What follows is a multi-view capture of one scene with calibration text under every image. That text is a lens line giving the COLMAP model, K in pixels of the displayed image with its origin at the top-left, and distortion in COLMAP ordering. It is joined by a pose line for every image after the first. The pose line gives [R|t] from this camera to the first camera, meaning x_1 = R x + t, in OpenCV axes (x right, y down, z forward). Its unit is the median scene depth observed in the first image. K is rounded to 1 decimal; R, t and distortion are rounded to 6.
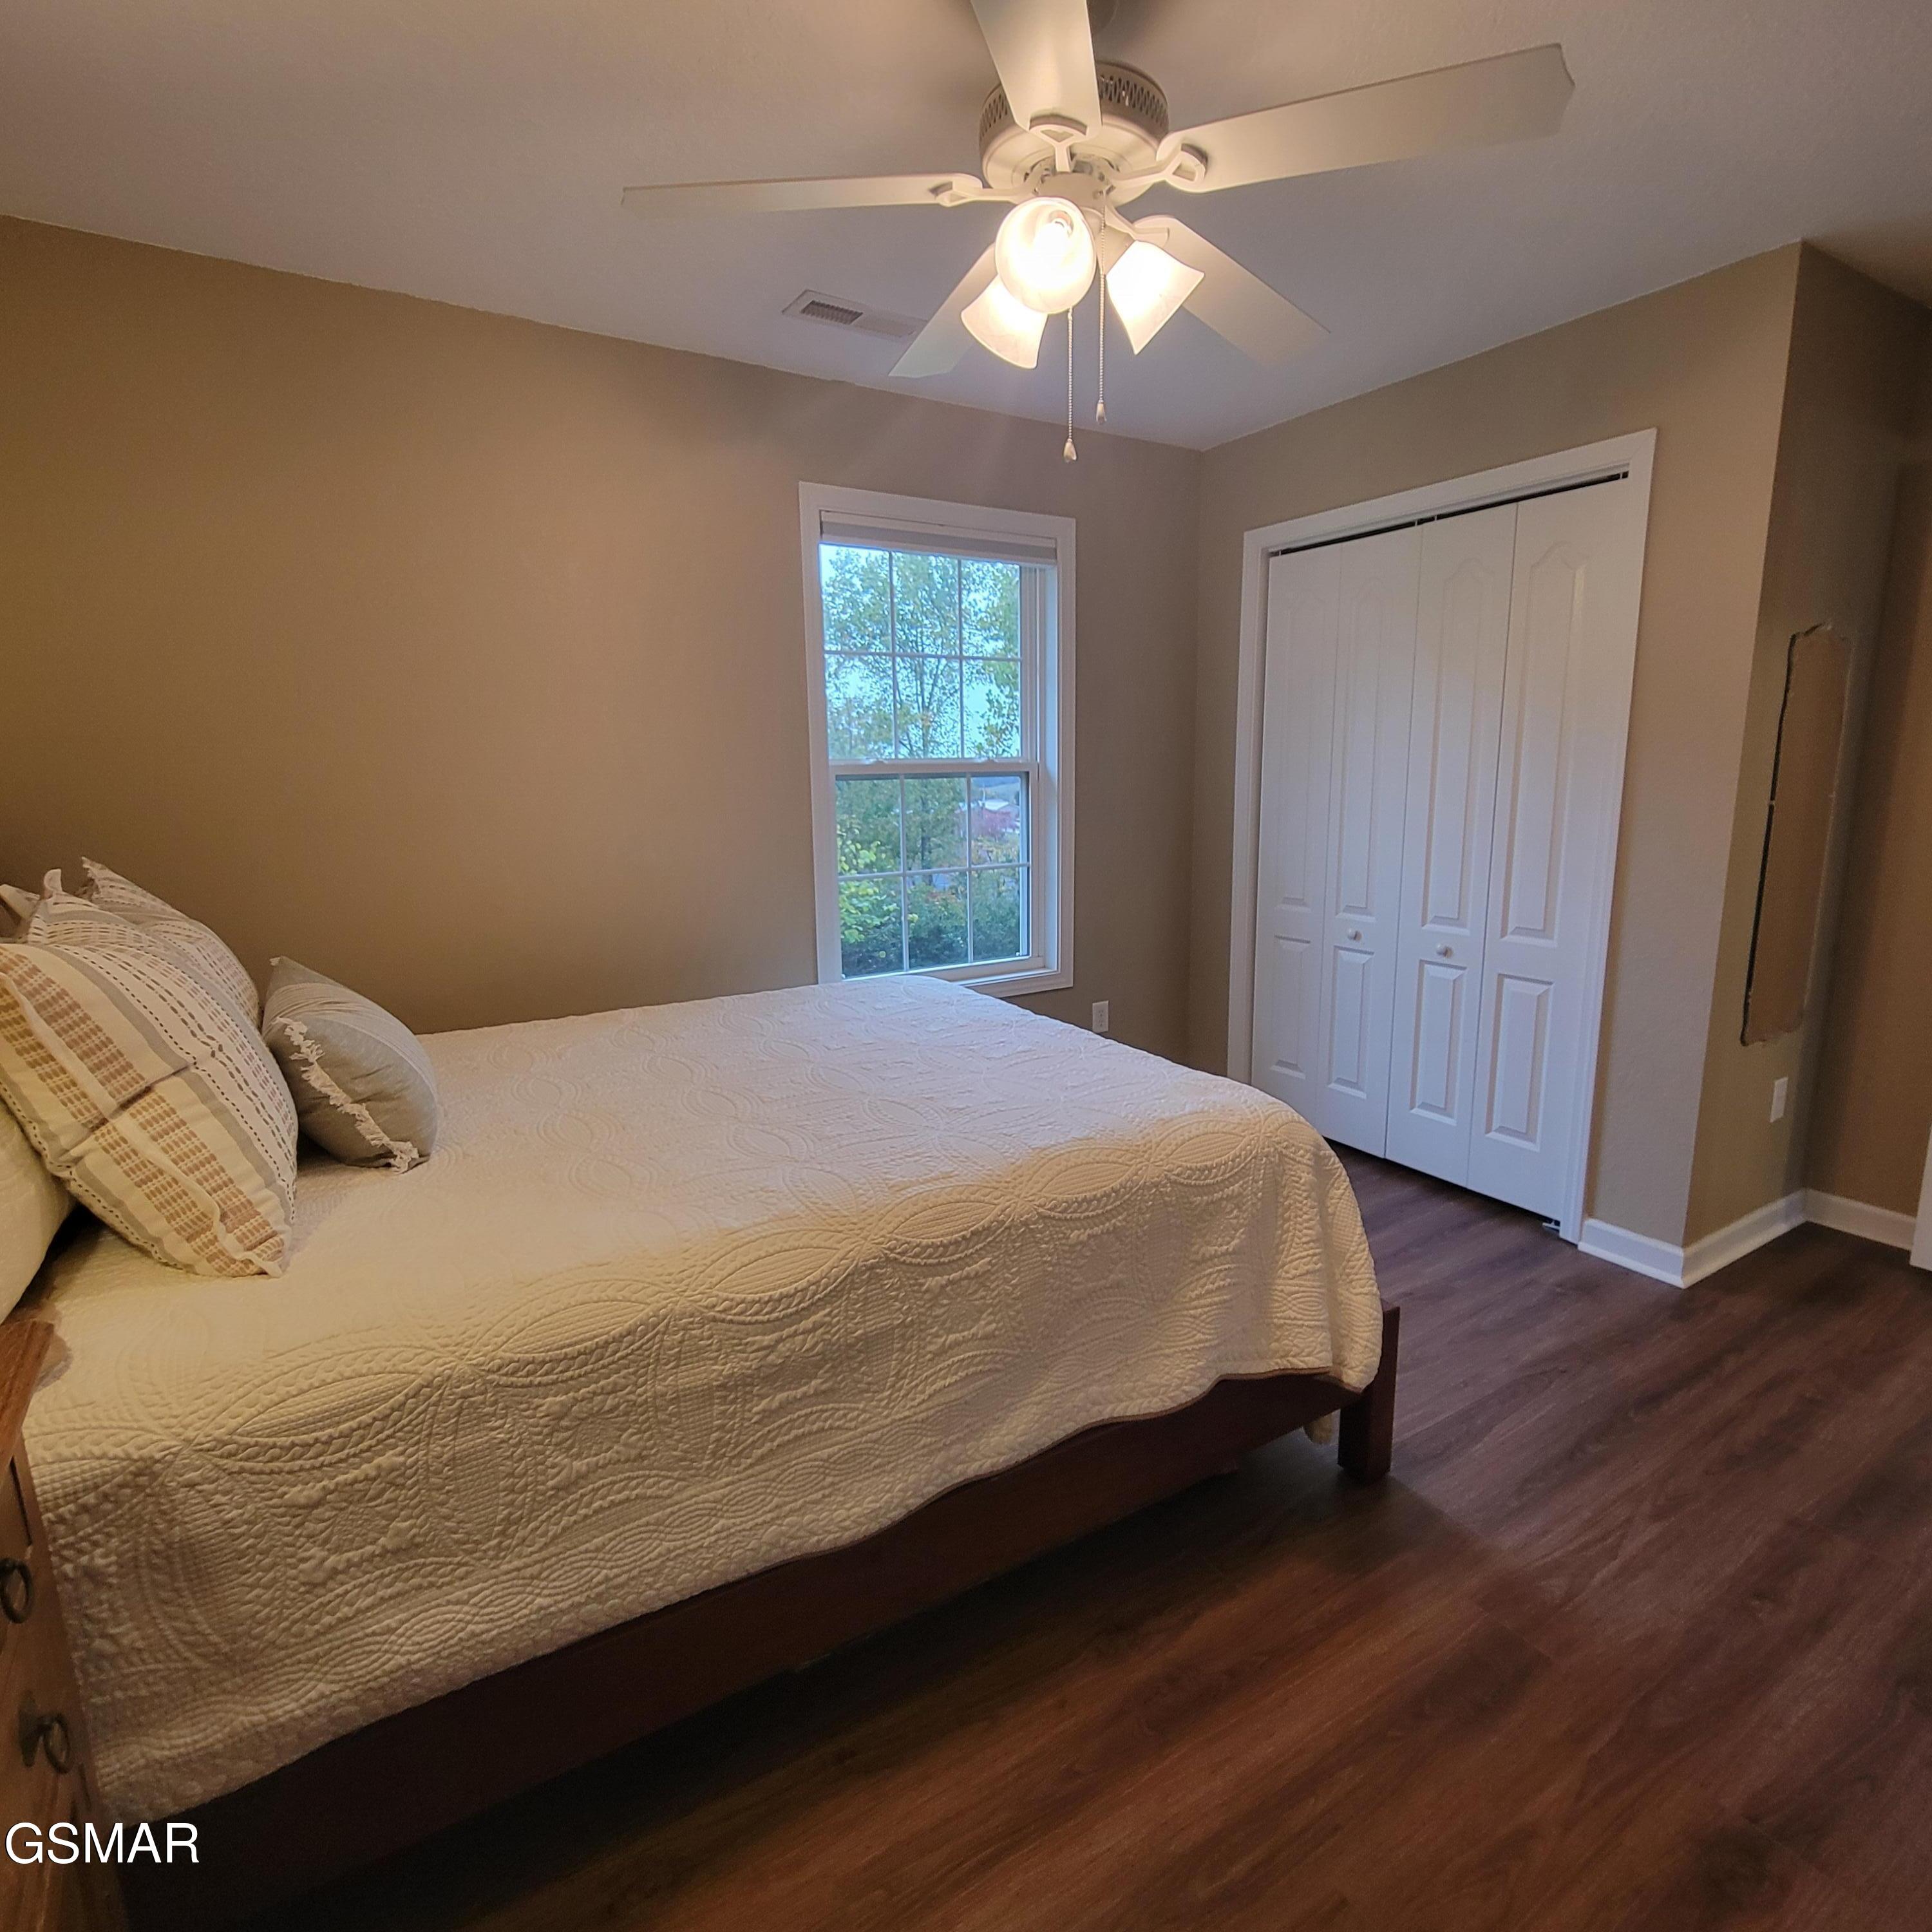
lens RADIAL K [[1061.1, 0, 971.5], [0, 1061.1, 966.7], [0, 0, 1]] dist [-0.004940, 0.001169]
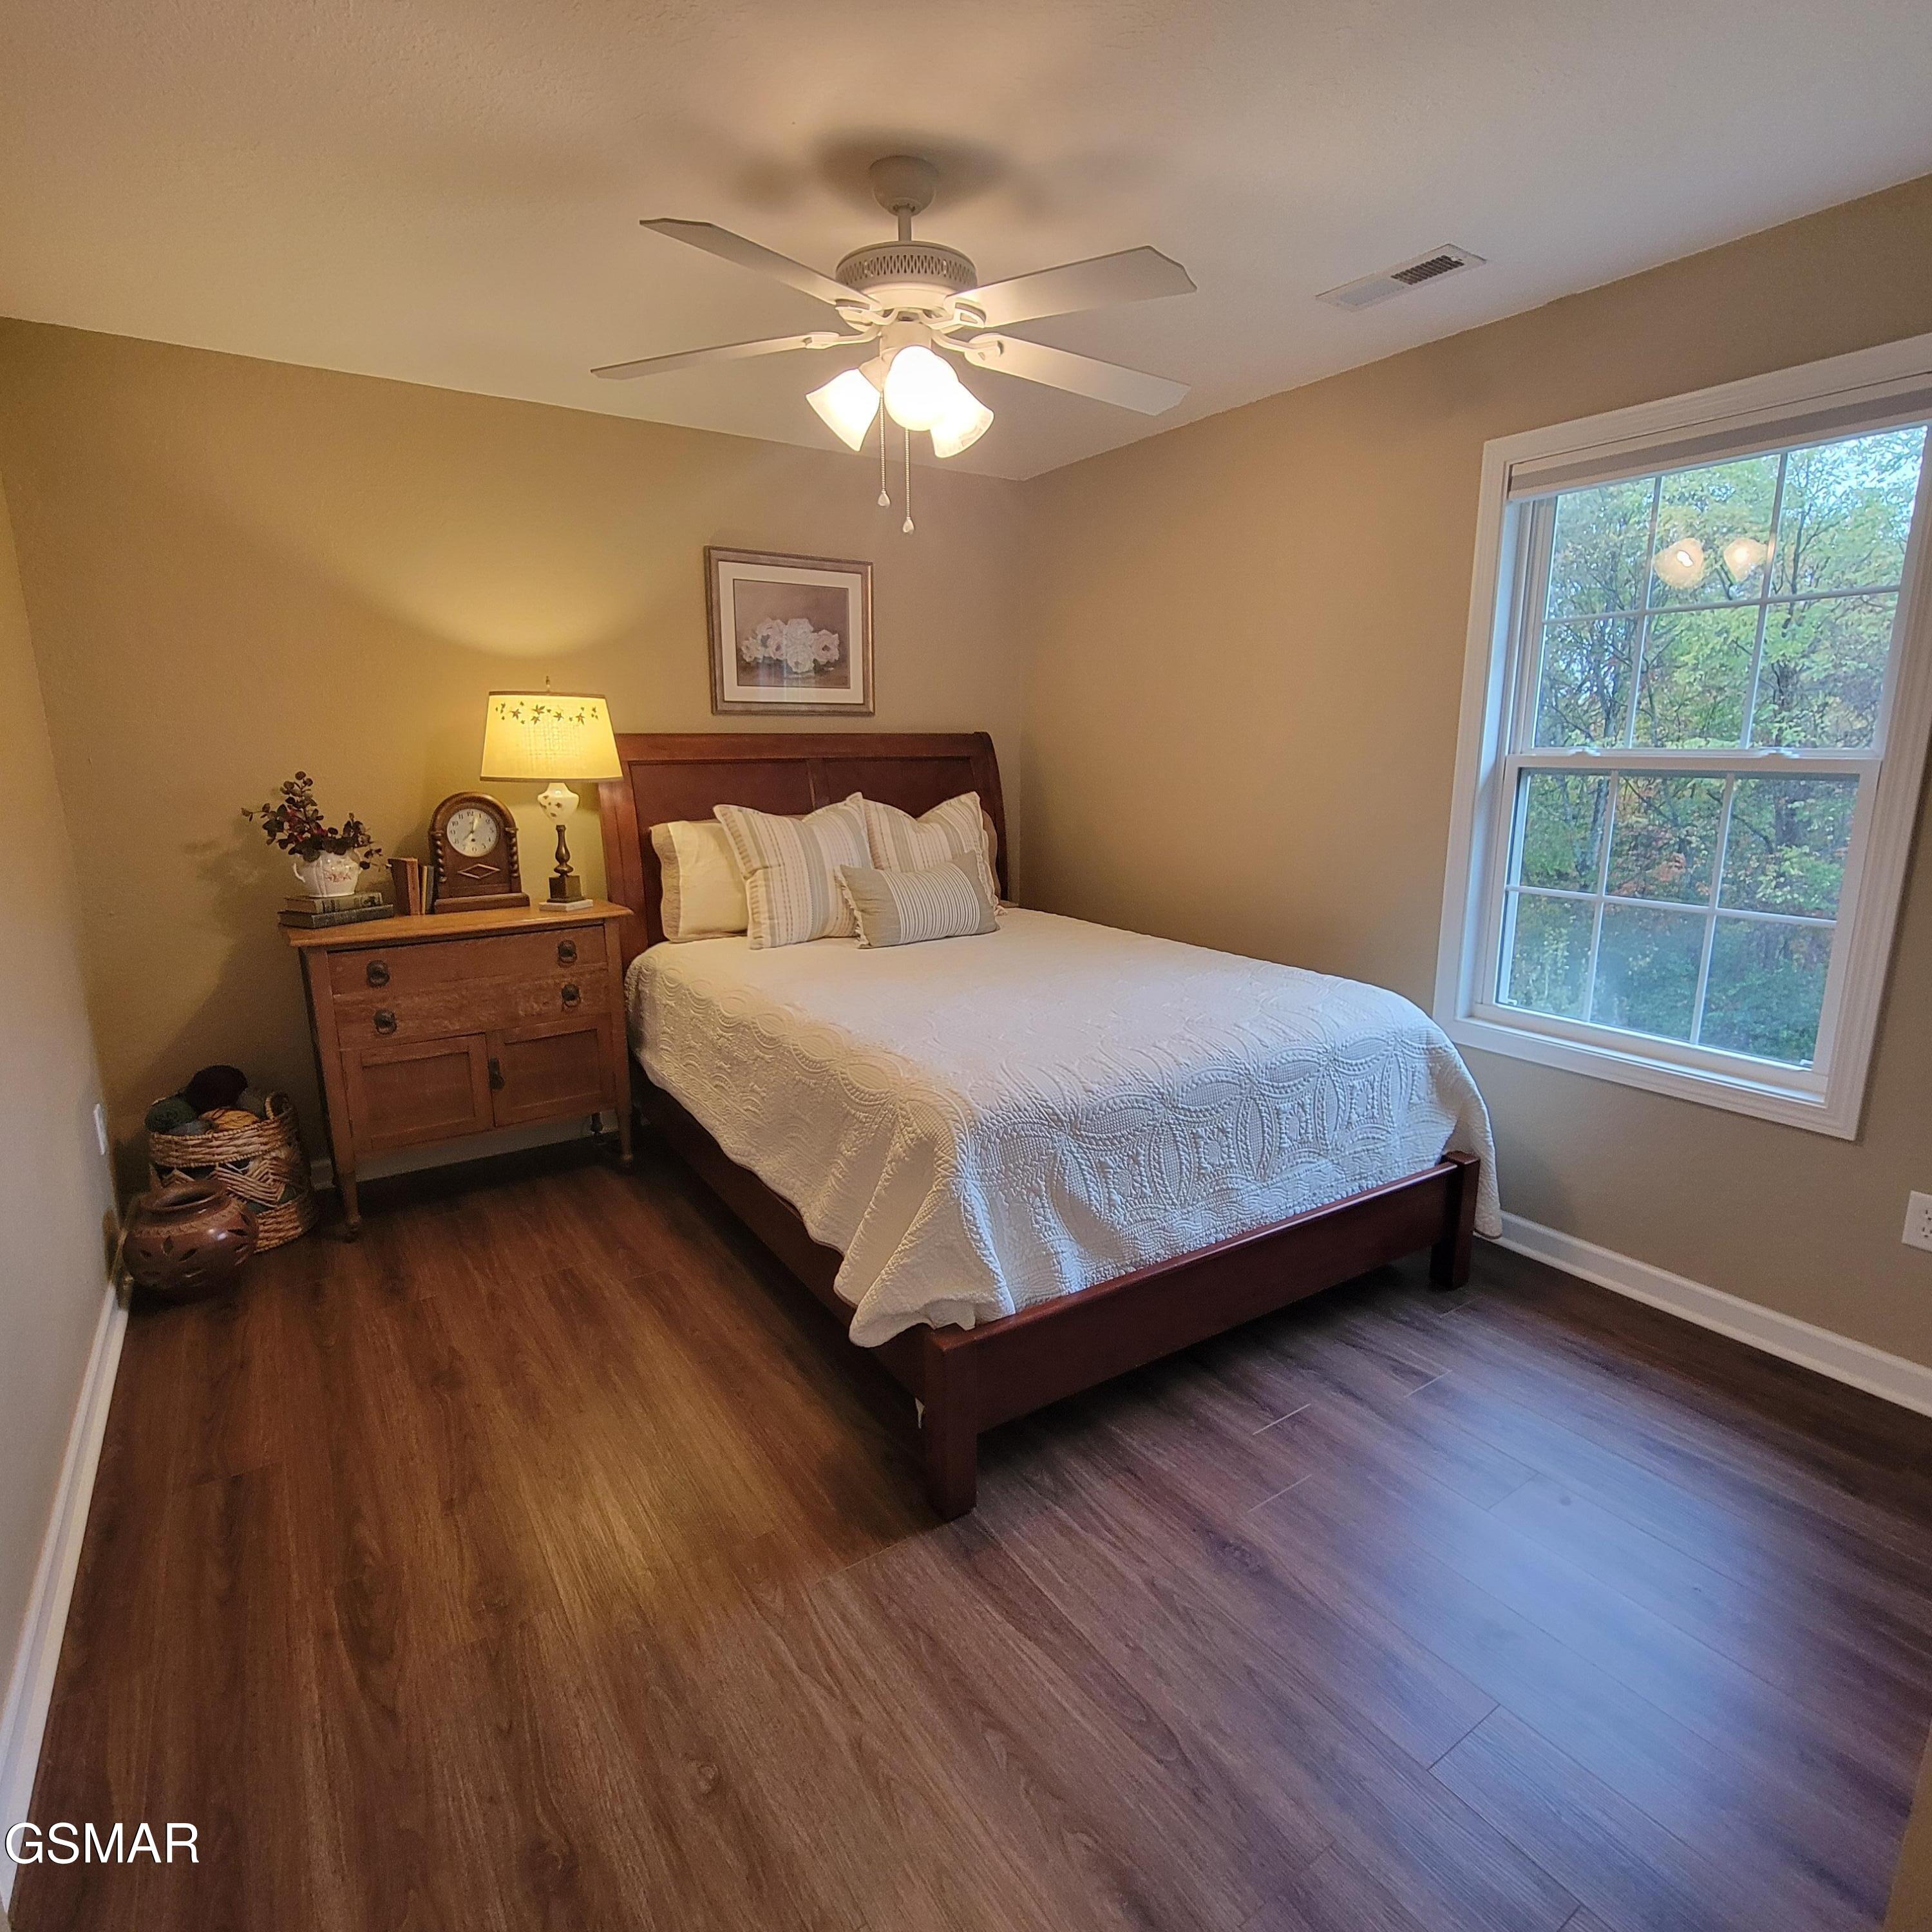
lens RADIAL K [[1061.1, 0, 971.5], [0, 1061.1, 966.7], [0, 0, 1]] dist [-0.004940, 0.001169]
pose [[0.022742, 0.219913, -0.975254, 1.572896], [-0.185545, 0.959487, 0.212031, -0.266391], [0.982373, 0.176131, 0.062624, 1.142164]]
